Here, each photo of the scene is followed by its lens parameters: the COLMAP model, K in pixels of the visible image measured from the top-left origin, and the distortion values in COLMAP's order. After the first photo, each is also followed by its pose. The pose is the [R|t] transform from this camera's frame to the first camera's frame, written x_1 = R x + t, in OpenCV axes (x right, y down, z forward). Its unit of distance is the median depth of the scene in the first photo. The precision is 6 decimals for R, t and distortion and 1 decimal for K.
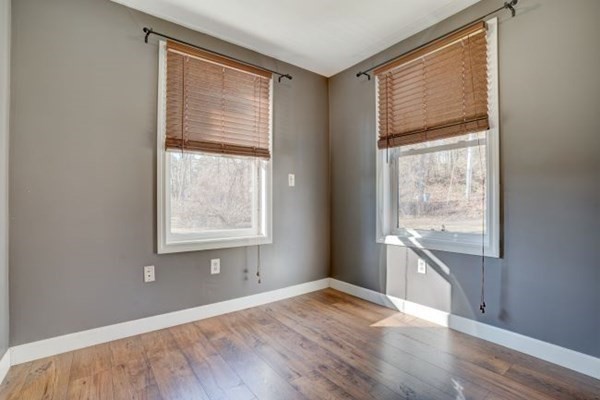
lens RADIAL K [[273.5, 0, 301.7], [0, 273.5, 200.9], [0, 0, 1]] dist [-0.060637, 0.000560]
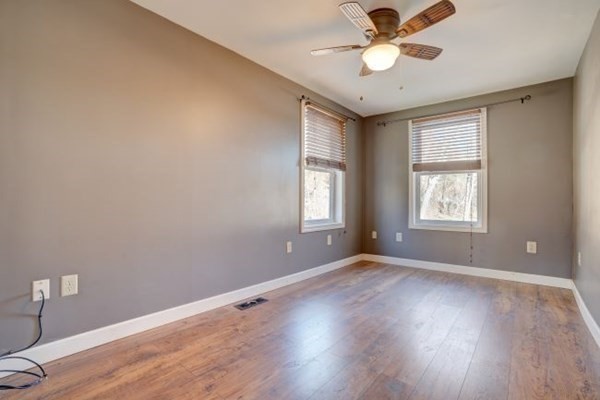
lens RADIAL K [[290.8, 0, 300.0], [0, 290.8, 200.0], [0, 0, 1]] dist [-0.066719, 0.042183]
pose [[0.970560, 0.016298, 0.240308, -0.628580], [-0.014321, 0.999848, -0.009973, 0.013425], [-0.240434, 0.006238, 0.970645, -0.445299]]
